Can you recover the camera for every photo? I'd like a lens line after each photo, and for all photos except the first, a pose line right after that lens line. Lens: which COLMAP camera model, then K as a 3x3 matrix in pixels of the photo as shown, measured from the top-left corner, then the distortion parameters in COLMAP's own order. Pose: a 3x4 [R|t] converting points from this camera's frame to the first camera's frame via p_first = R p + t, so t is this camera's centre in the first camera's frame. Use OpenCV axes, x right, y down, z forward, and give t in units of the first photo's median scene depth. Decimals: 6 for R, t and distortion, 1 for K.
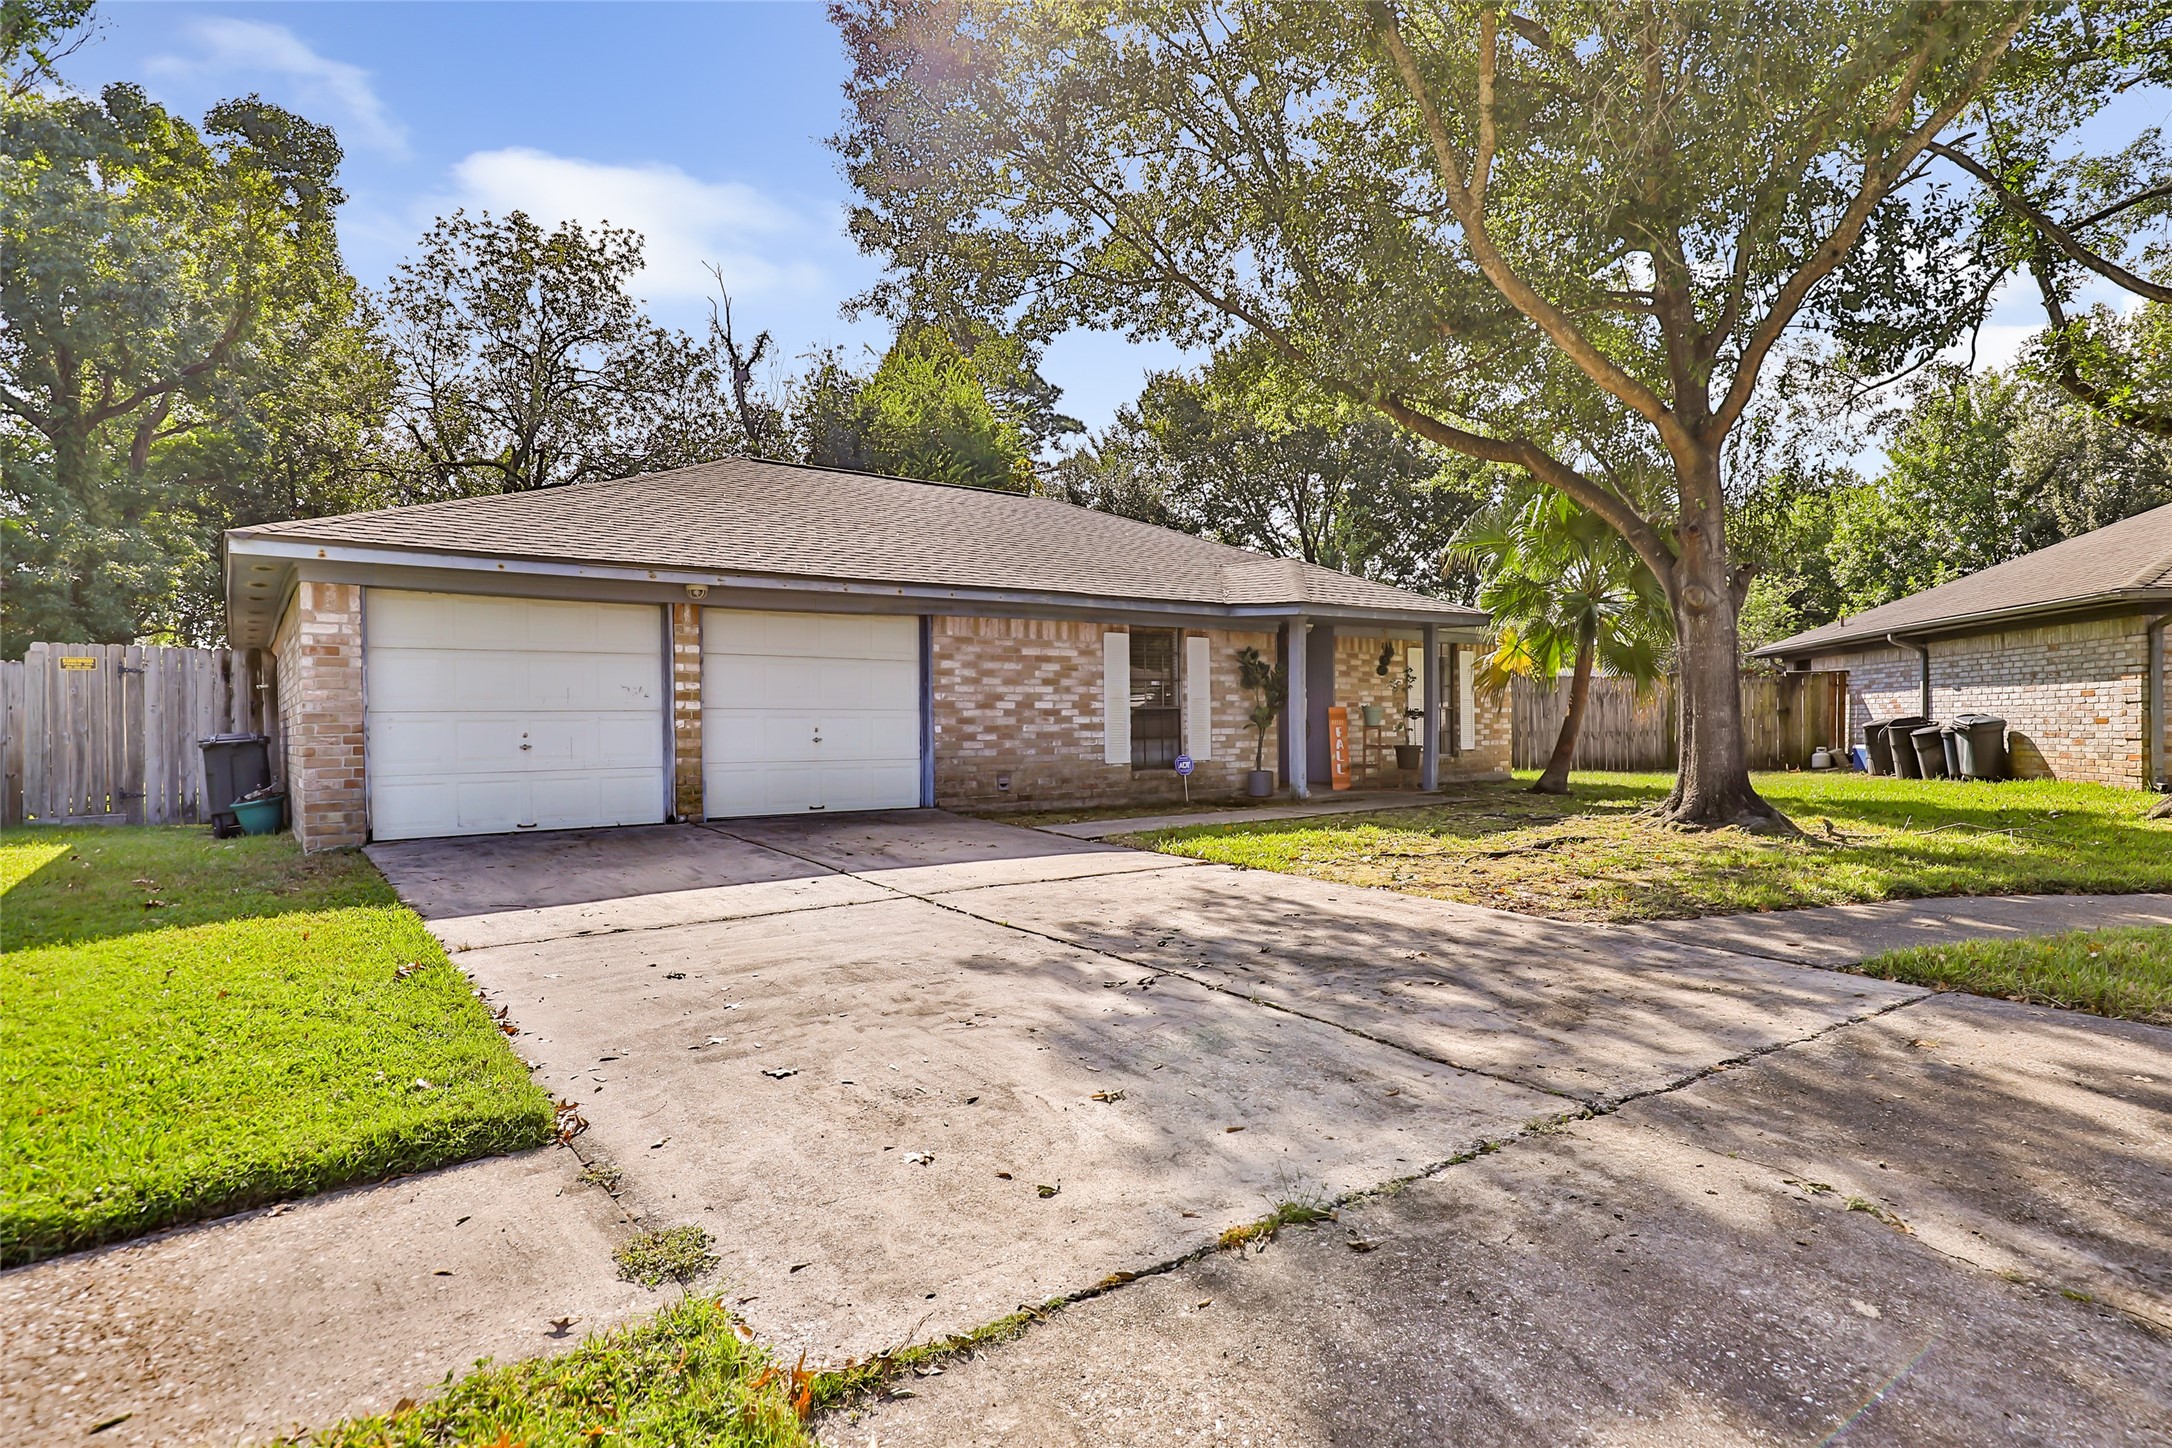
lens RADIAL K [[1040.1, 0, 1086.5], [0, 1040.1, 715.8], [0, 0, 1]] dist [0.002993, -0.000392]
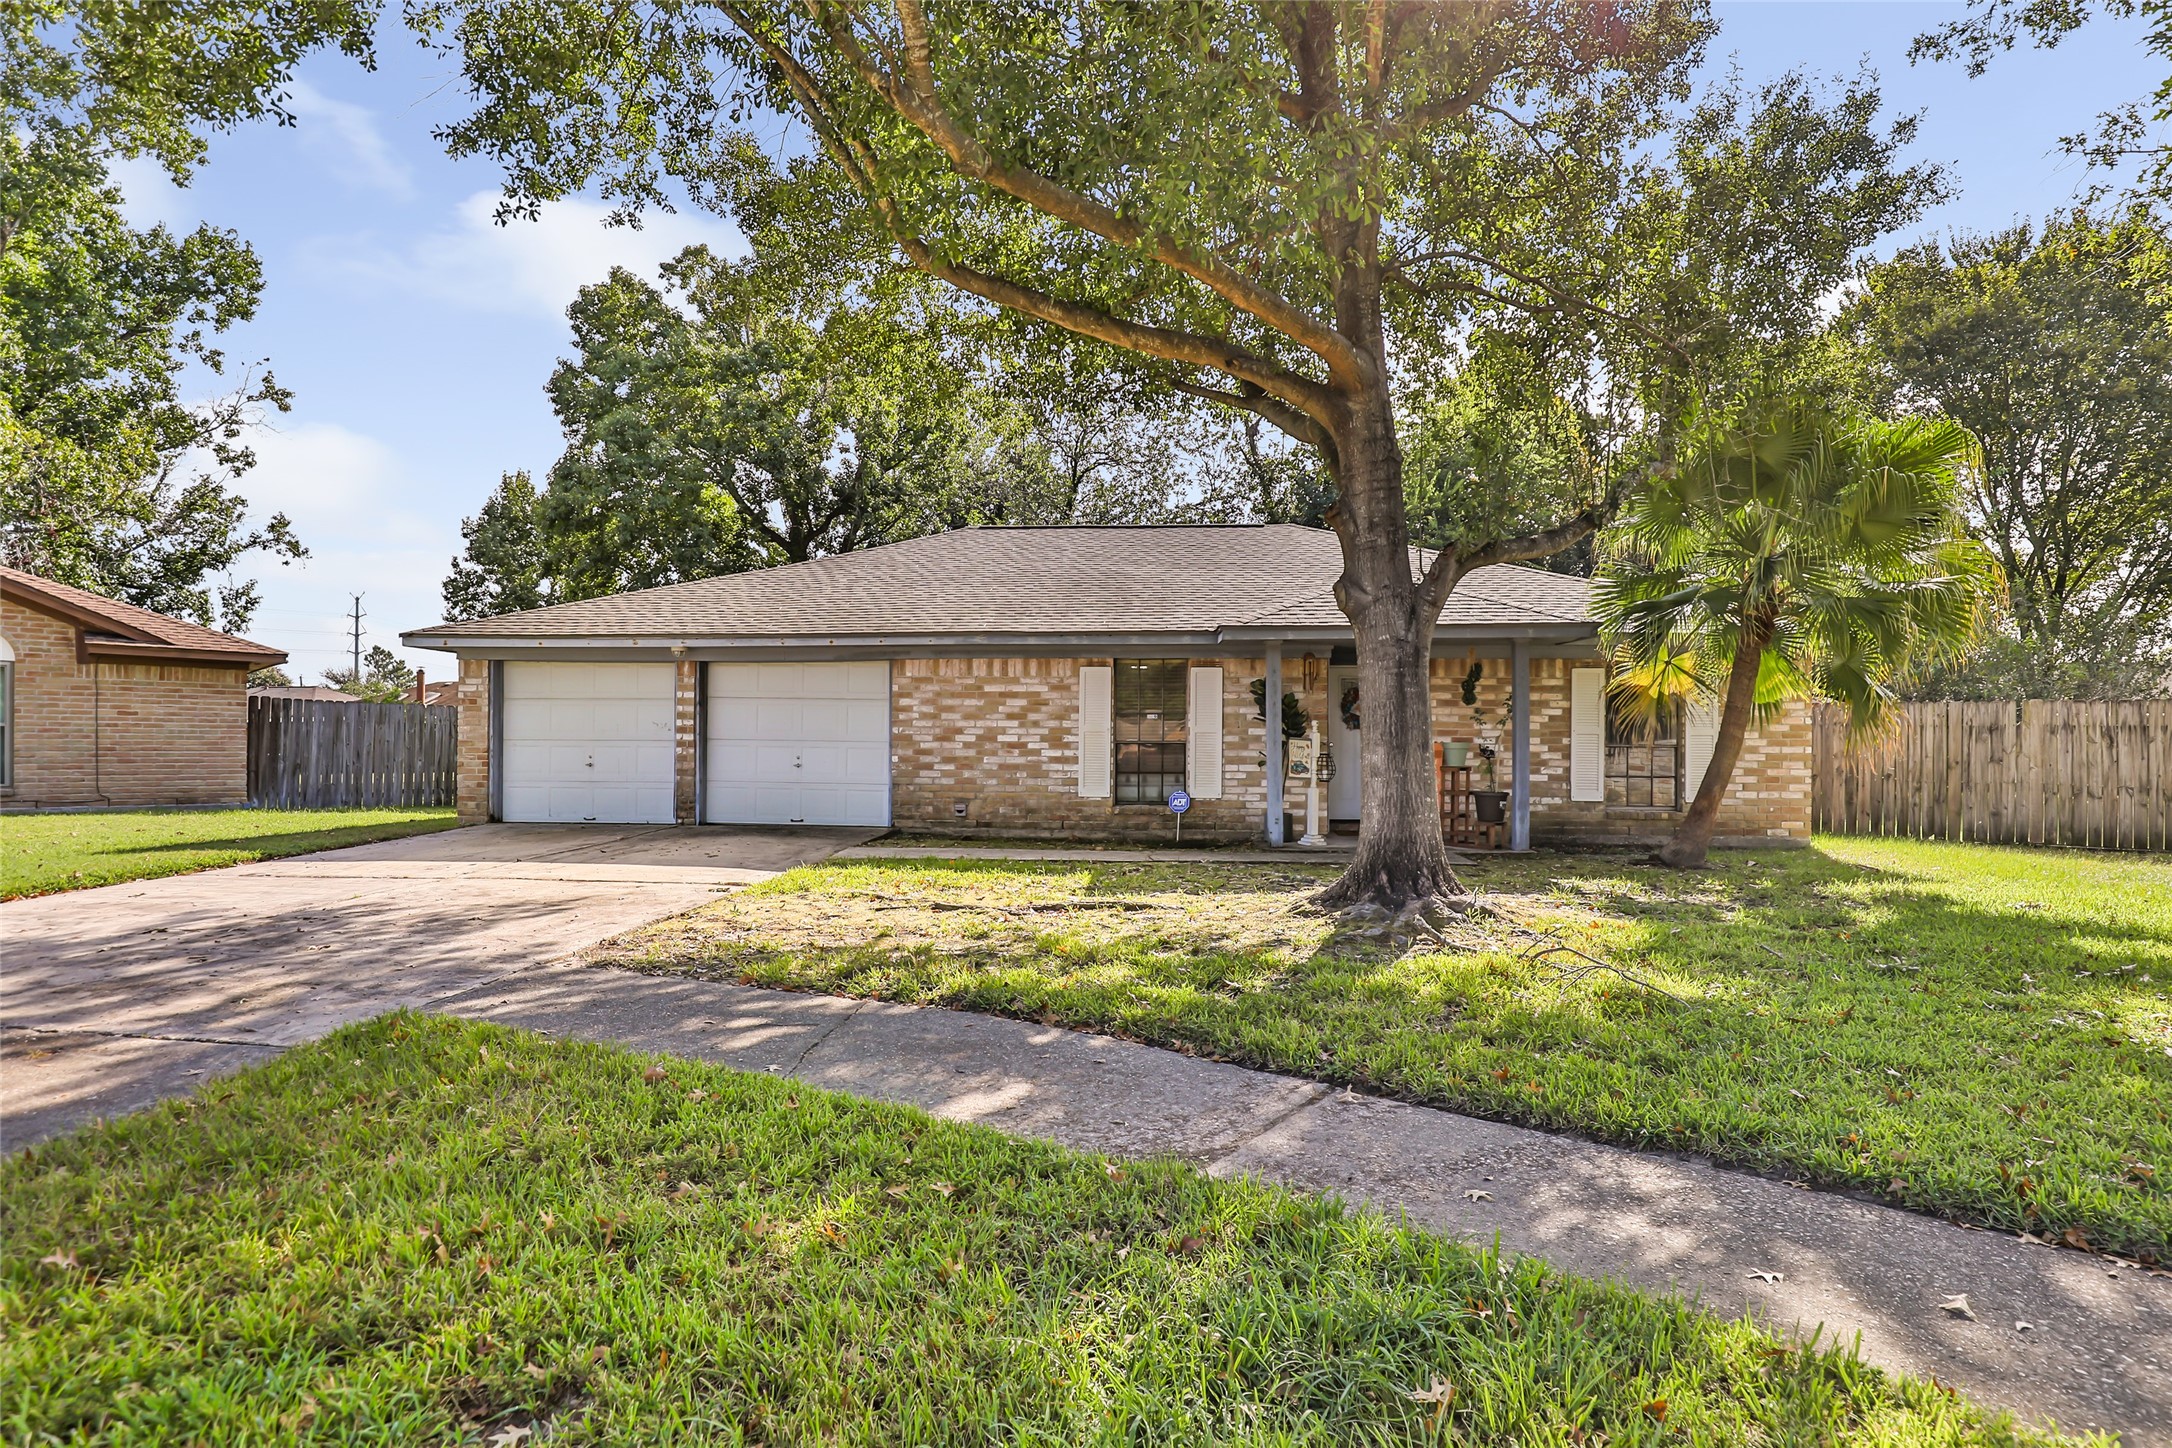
lens RADIAL K [[1040.1, 0, 1086.6], [0, 1040.1, 727.1], [0, 0, 1]] dist [0.002993, -0.000392]
pose [[0.788885, 0.003151, -0.614532, 0.672775], [-0.012230, 0.999869, -0.010573, -0.011619], [0.614419, 0.015856, 0.788821, 0.212613]]
